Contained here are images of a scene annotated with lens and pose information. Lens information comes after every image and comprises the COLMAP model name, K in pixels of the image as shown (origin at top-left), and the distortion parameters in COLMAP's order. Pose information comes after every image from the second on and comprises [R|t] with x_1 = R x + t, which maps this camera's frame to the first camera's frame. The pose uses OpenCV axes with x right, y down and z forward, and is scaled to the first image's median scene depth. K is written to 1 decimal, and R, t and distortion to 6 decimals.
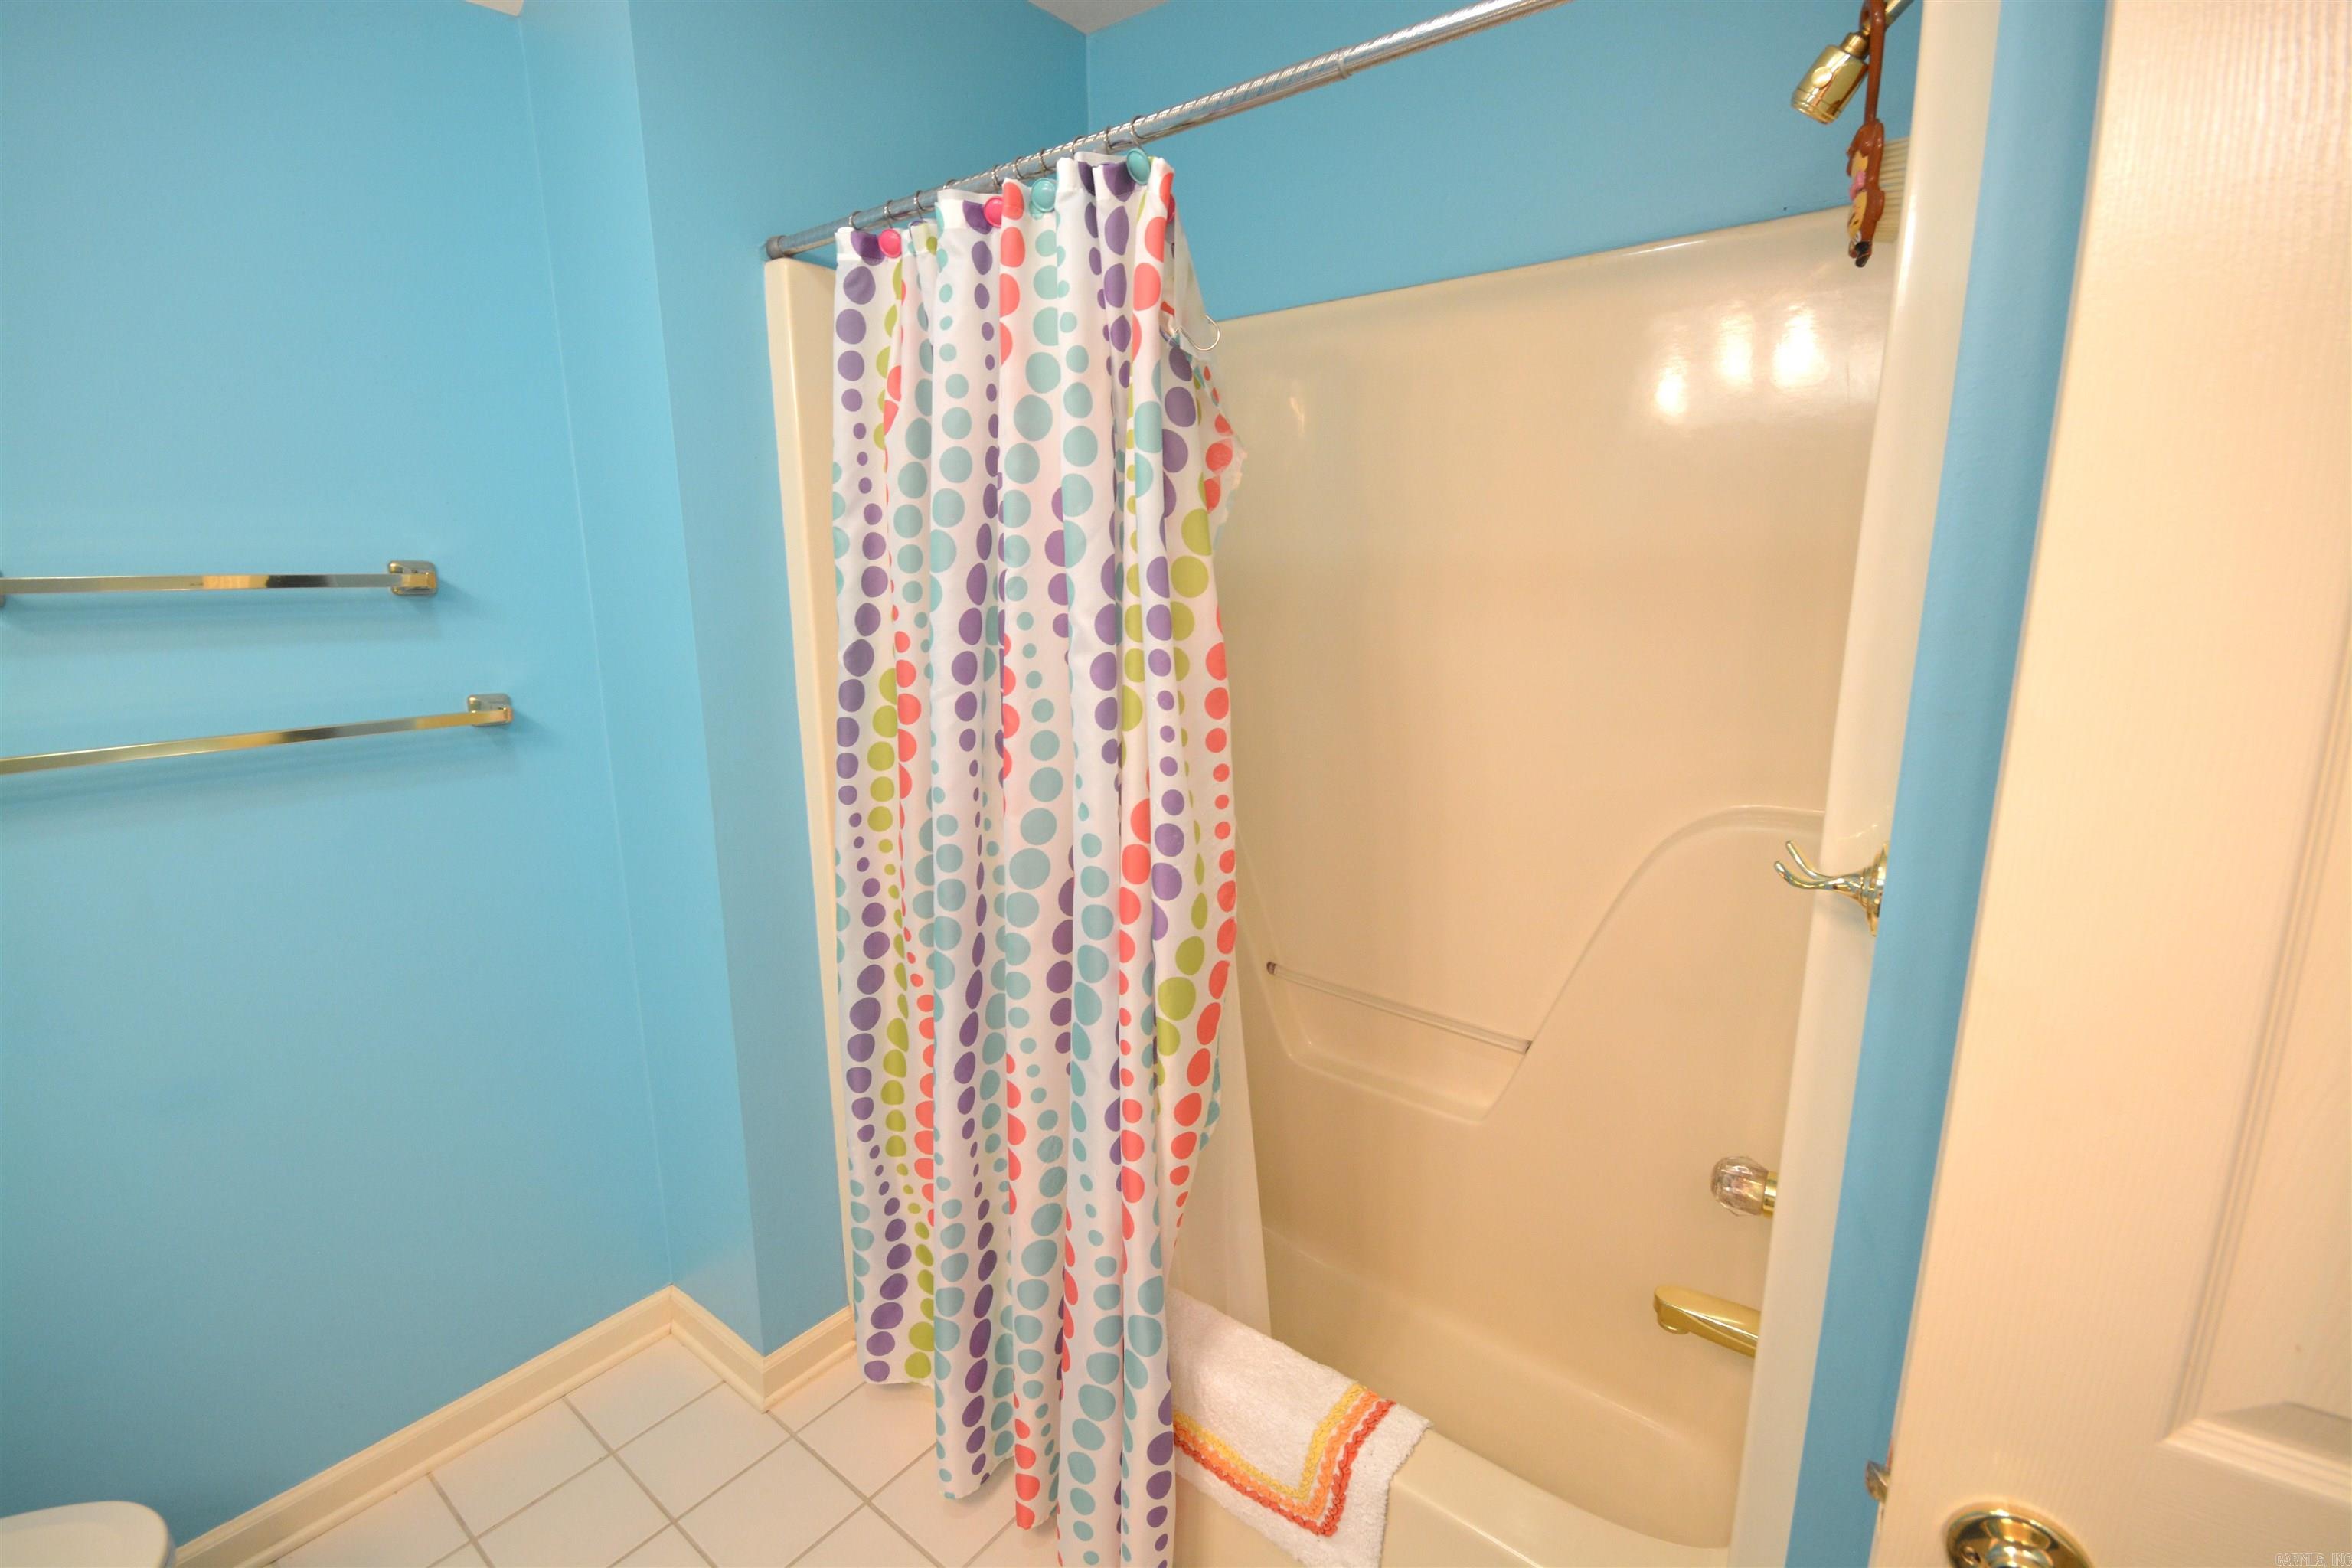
lens RADIAL K [[1034.5, 0, 1169.0], [0, 1034.5, 790.0], [0, 0, 1]] dist [0.002566, -0.006390]
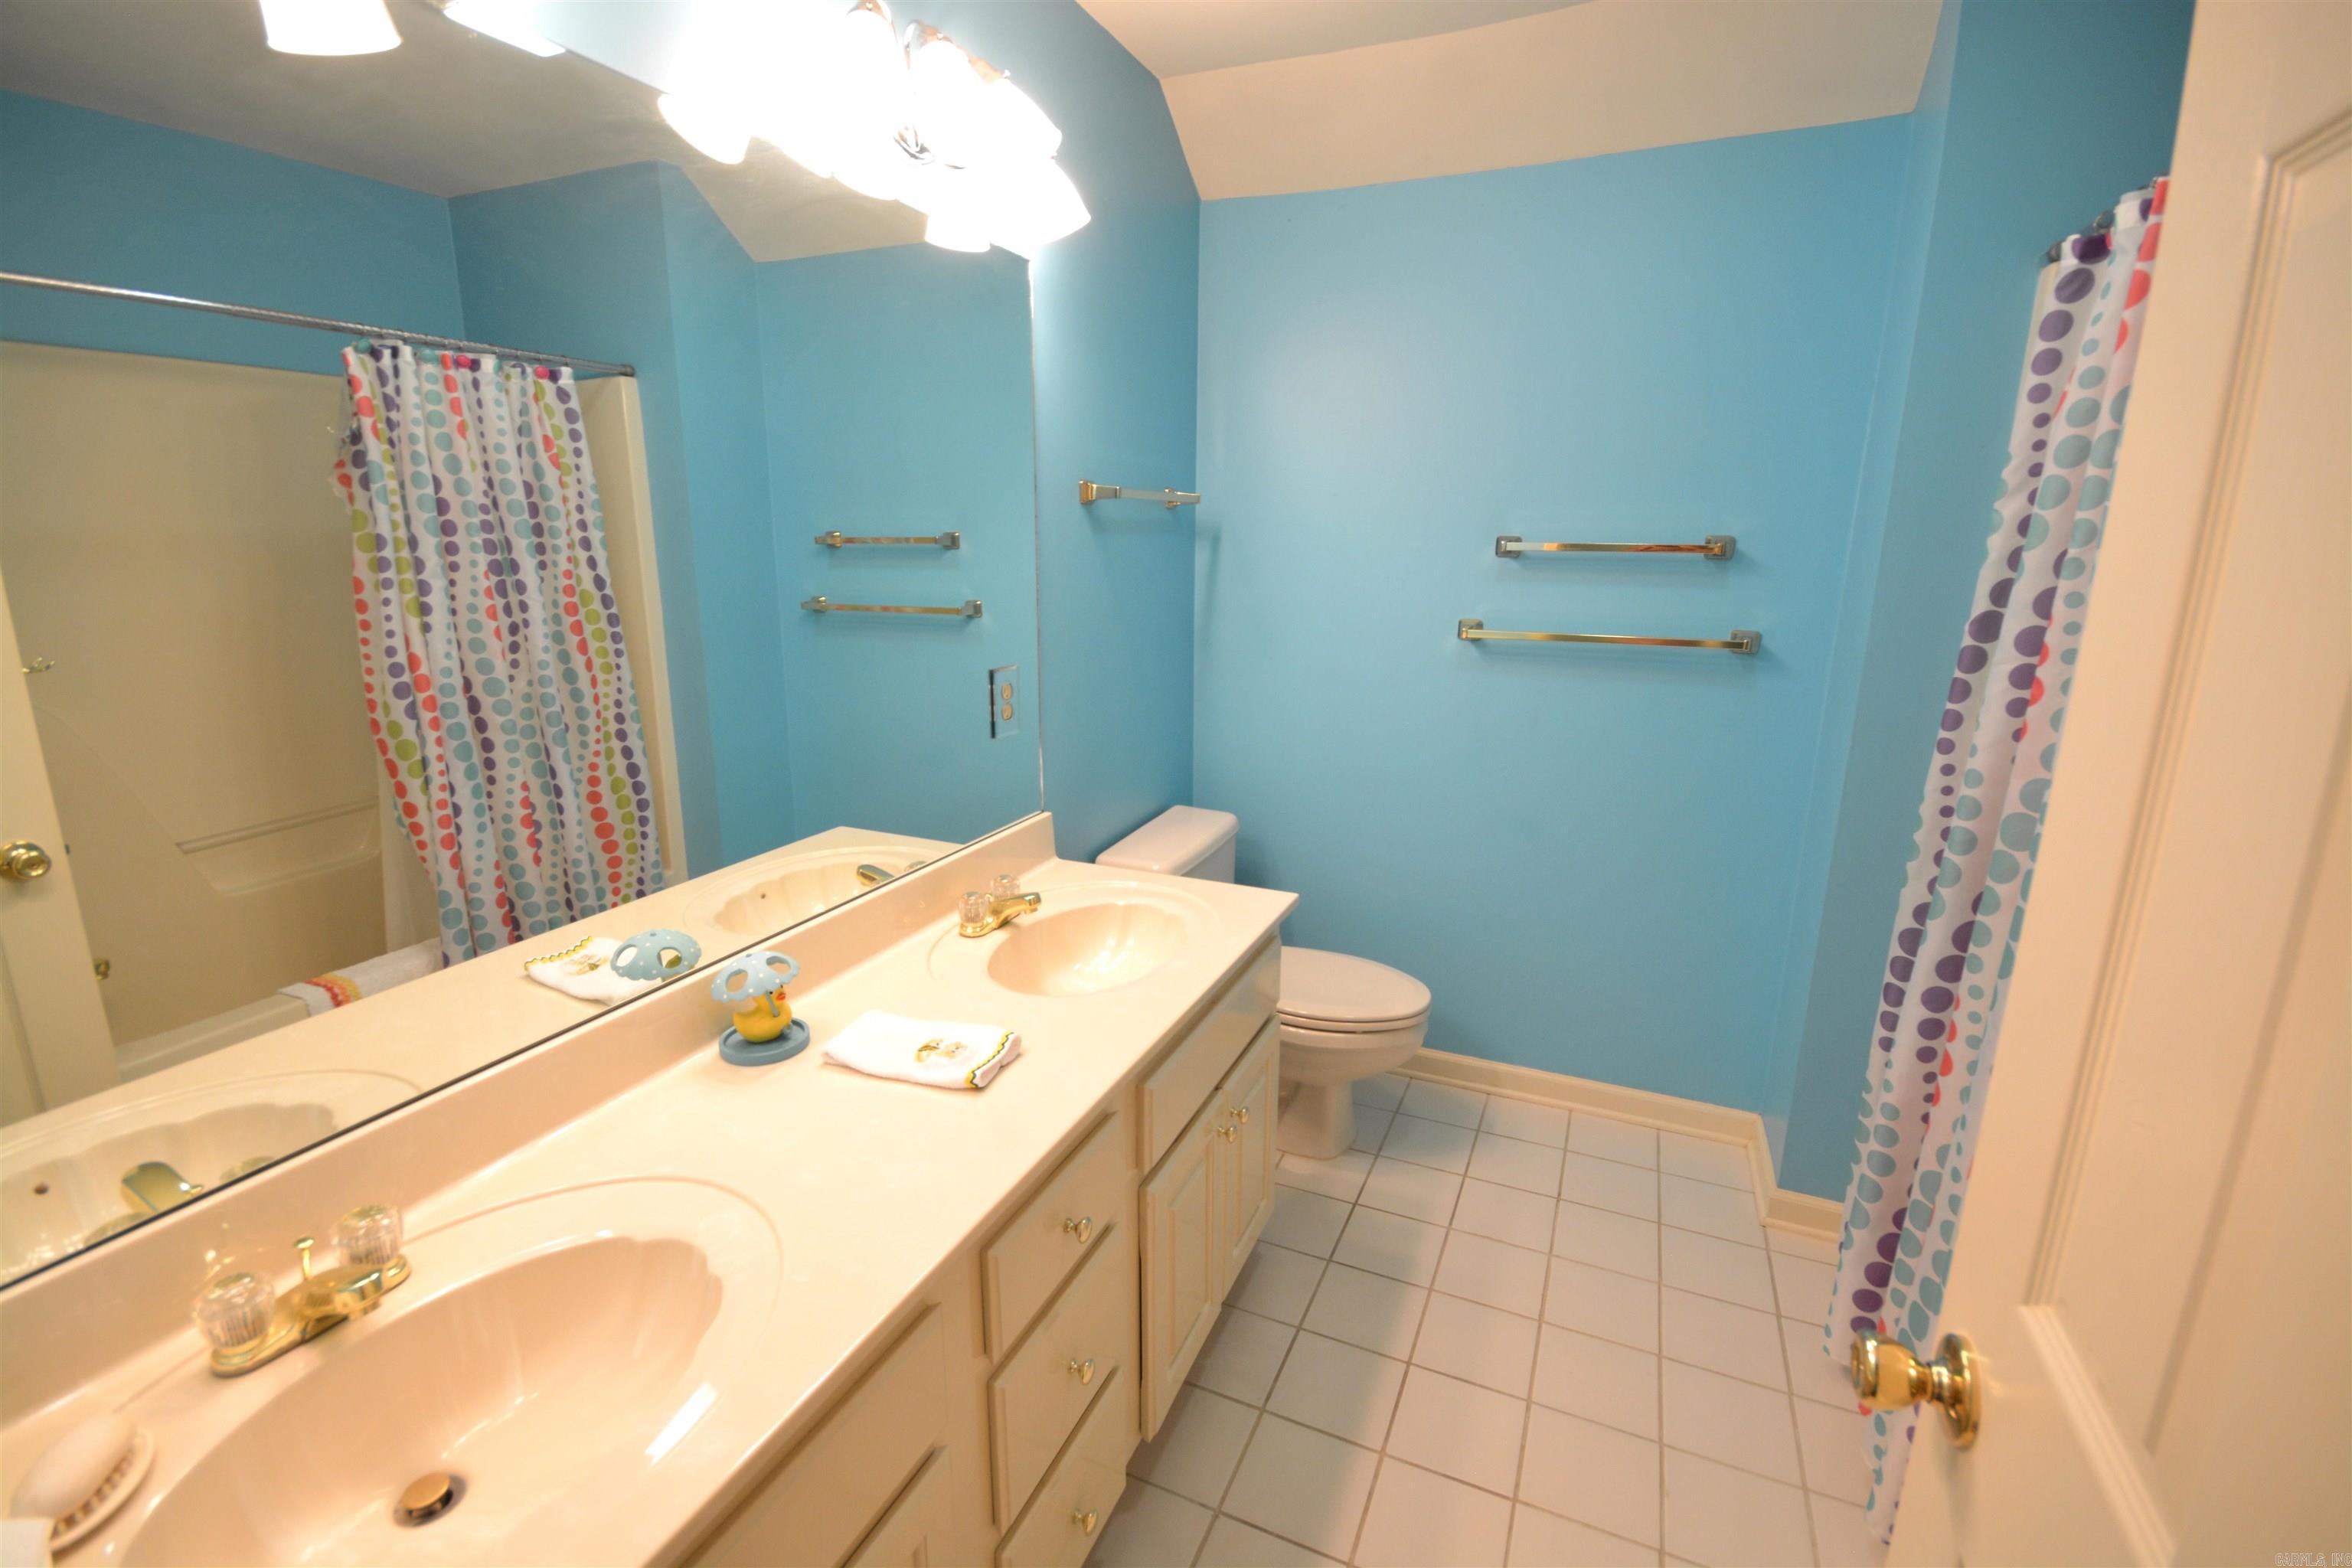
lens RADIAL K [[1034.5, 0, 1186.4], [0, 1034.5, 774.9], [0, 0, 1]] dist [0.002566, -0.006390]
pose [[0.254208, 0.225146, -0.940578, 0.555470], [-0.209812, 0.962204, 0.173617, 0.013184], [0.944117, 0.153210, 0.291838, -0.108611]]
